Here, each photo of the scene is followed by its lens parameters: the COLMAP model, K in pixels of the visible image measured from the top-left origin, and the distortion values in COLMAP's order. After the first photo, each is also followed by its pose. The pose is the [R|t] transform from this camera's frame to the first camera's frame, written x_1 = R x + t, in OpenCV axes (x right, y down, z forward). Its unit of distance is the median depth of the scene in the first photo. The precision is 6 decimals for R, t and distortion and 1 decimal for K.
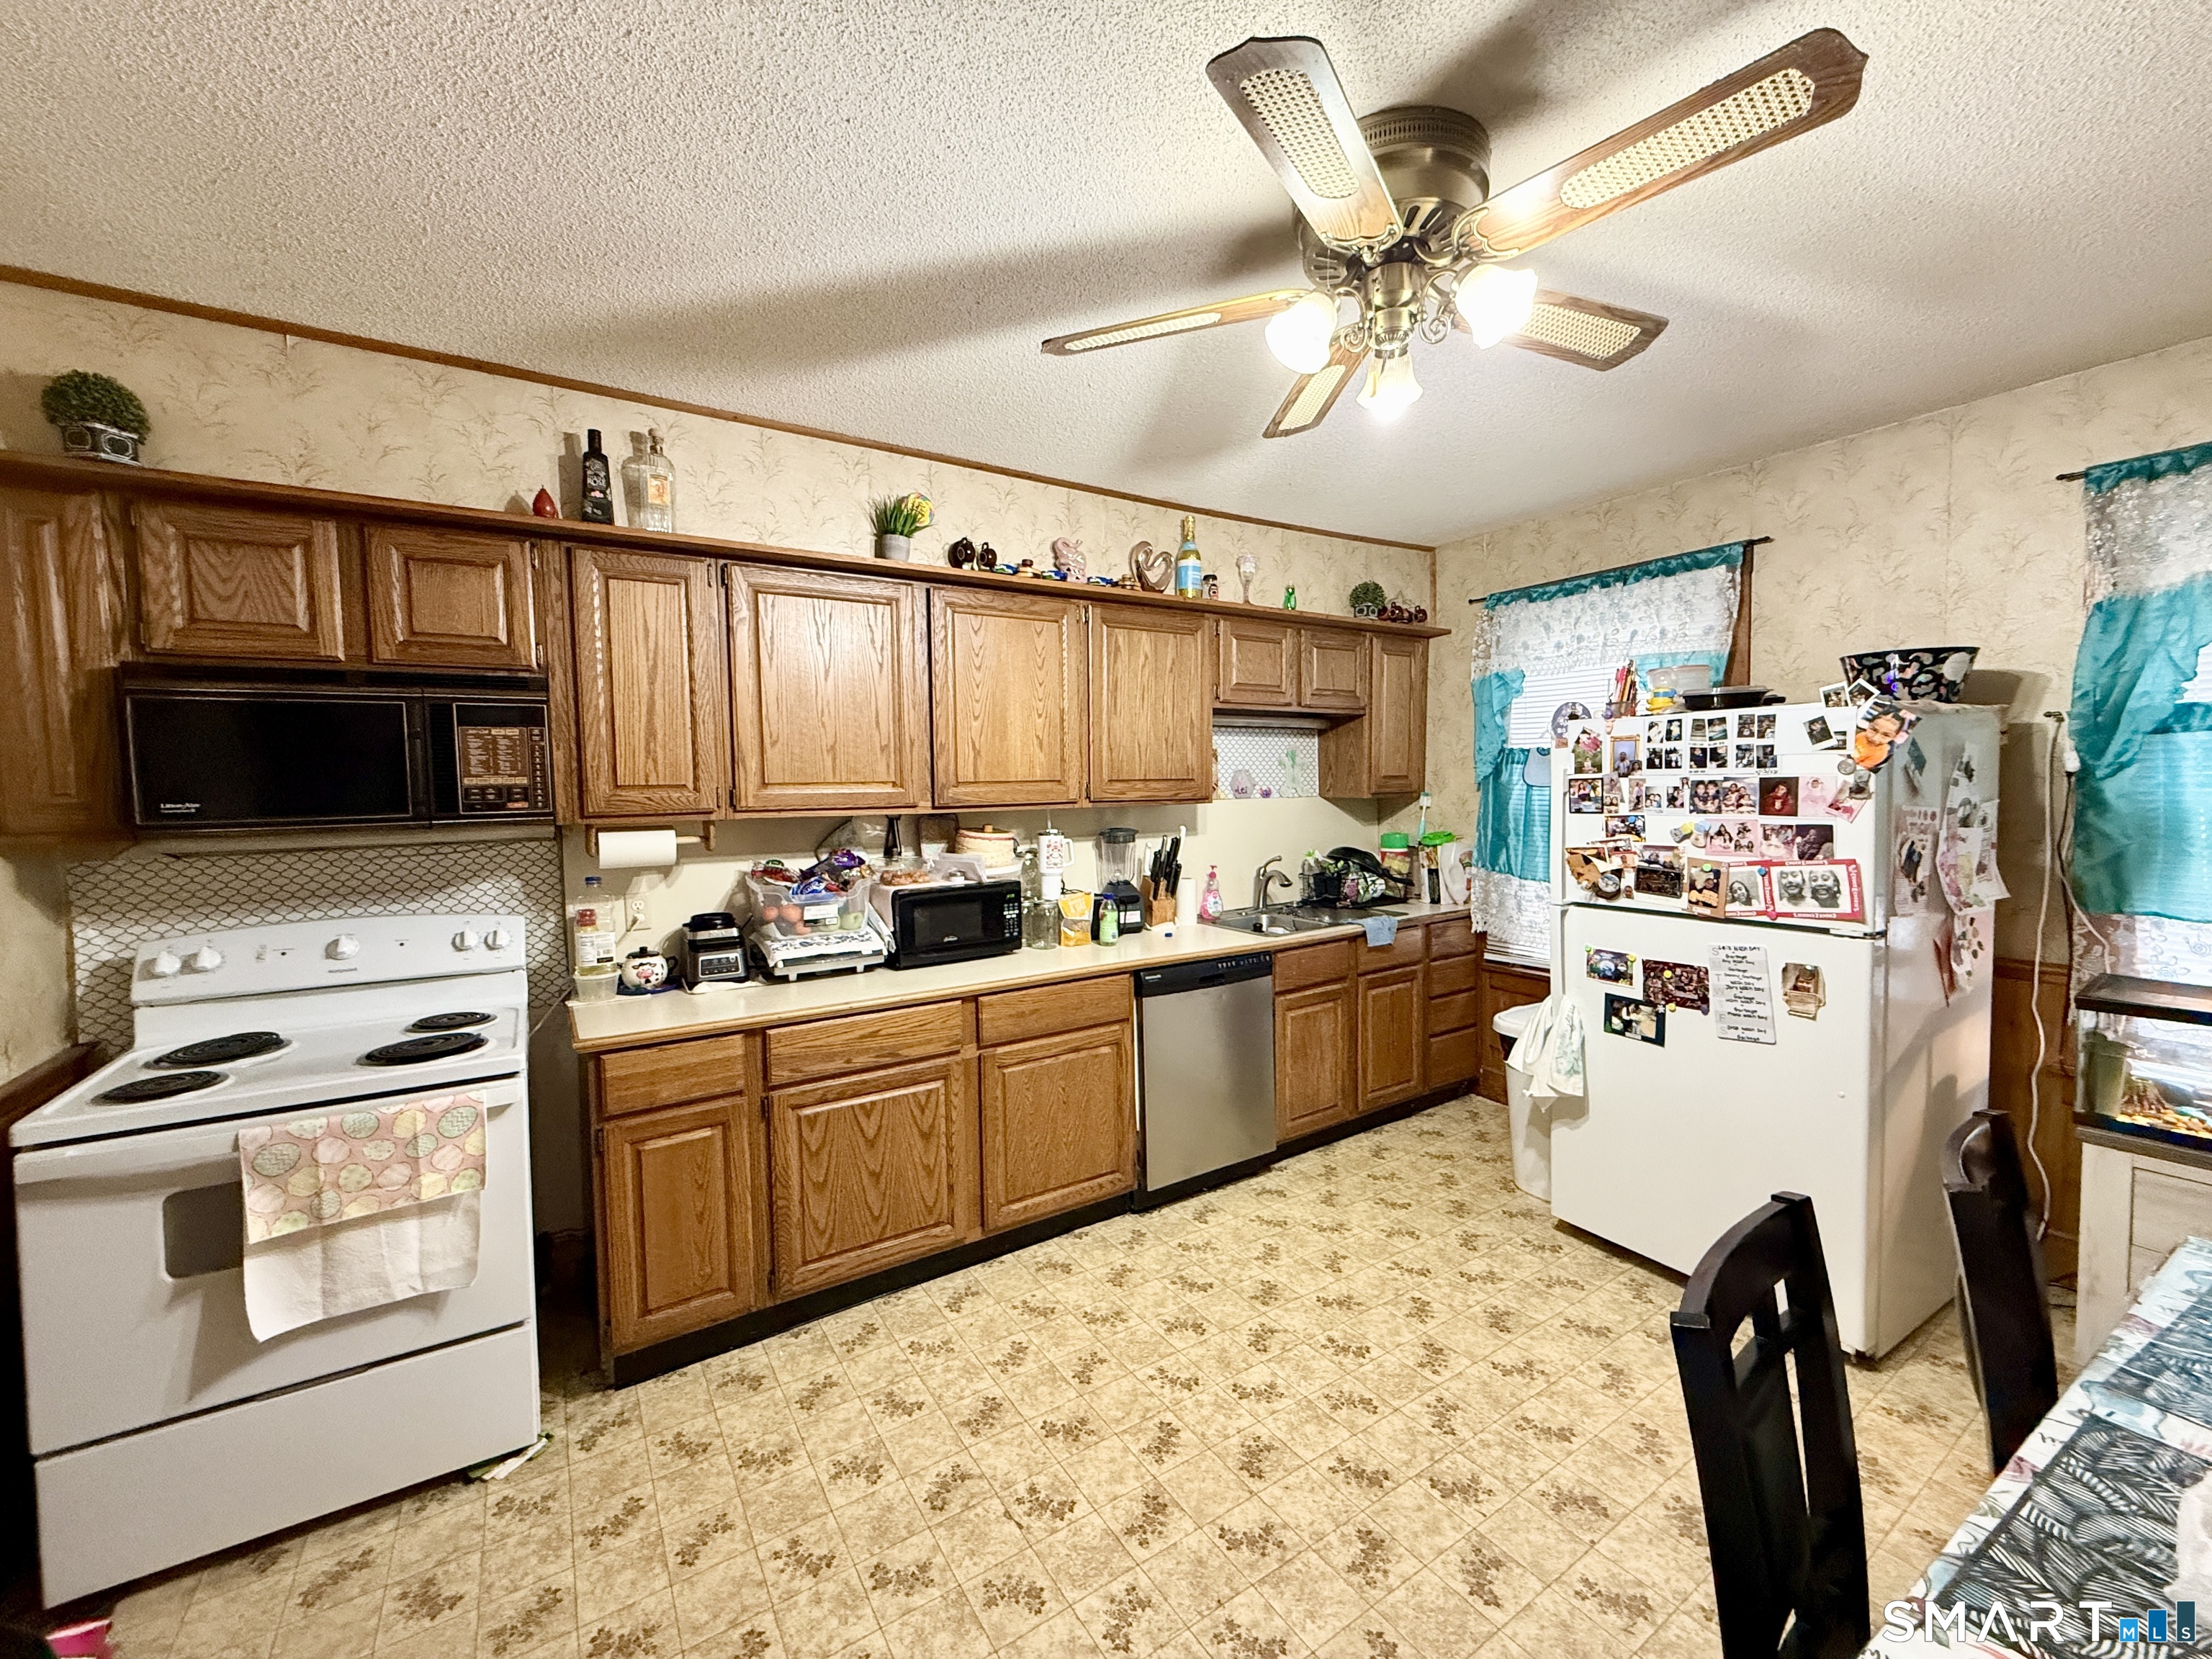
lens RADIAL K [[892.3, 0, 1094.6], [0, 892.3, 826.9], [0, 0, 1]] dist [-0.001514, 0.000399]
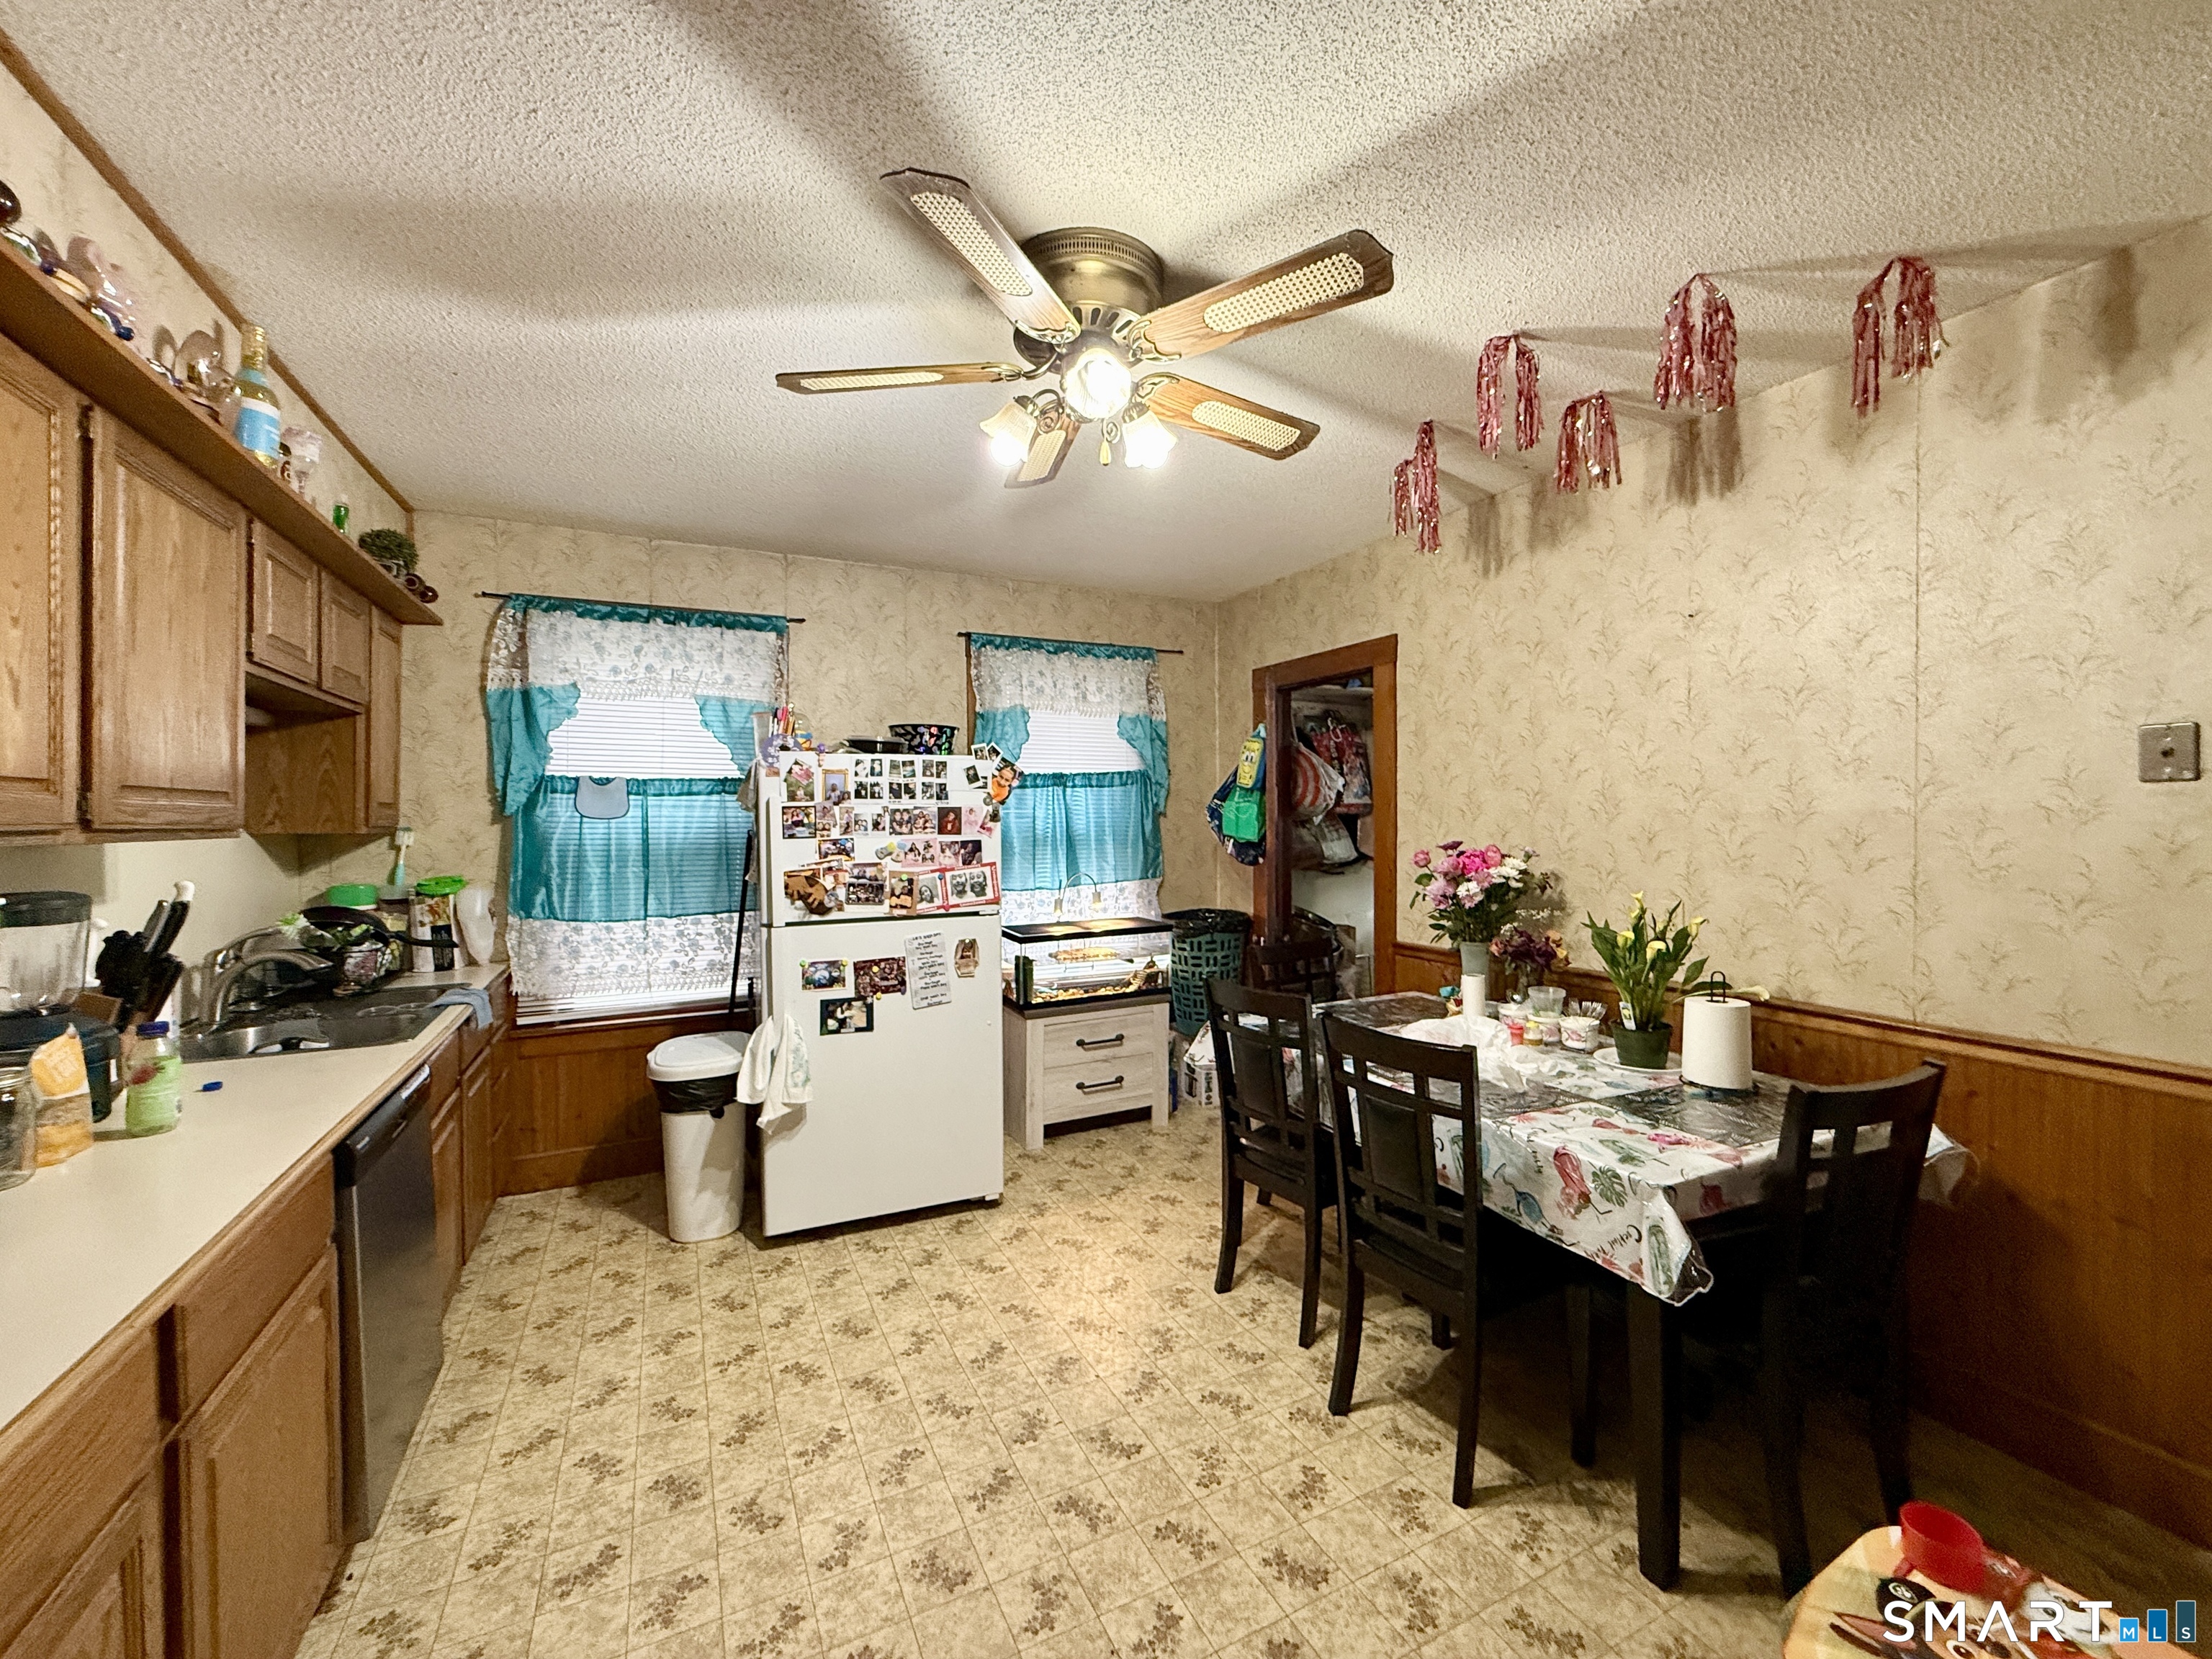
lens RADIAL K [[892.3, 0, 1099.9], [0, 892.3, 825.3], [0, 0, 1]] dist [-0.001514, 0.000399]
pose [[0.097251, 0.008781, 0.995221, -0.531727], [0.054602, 0.998408, -0.014144, 0.004508], [-0.993761, 0.055716, 0.096617, 0.574111]]
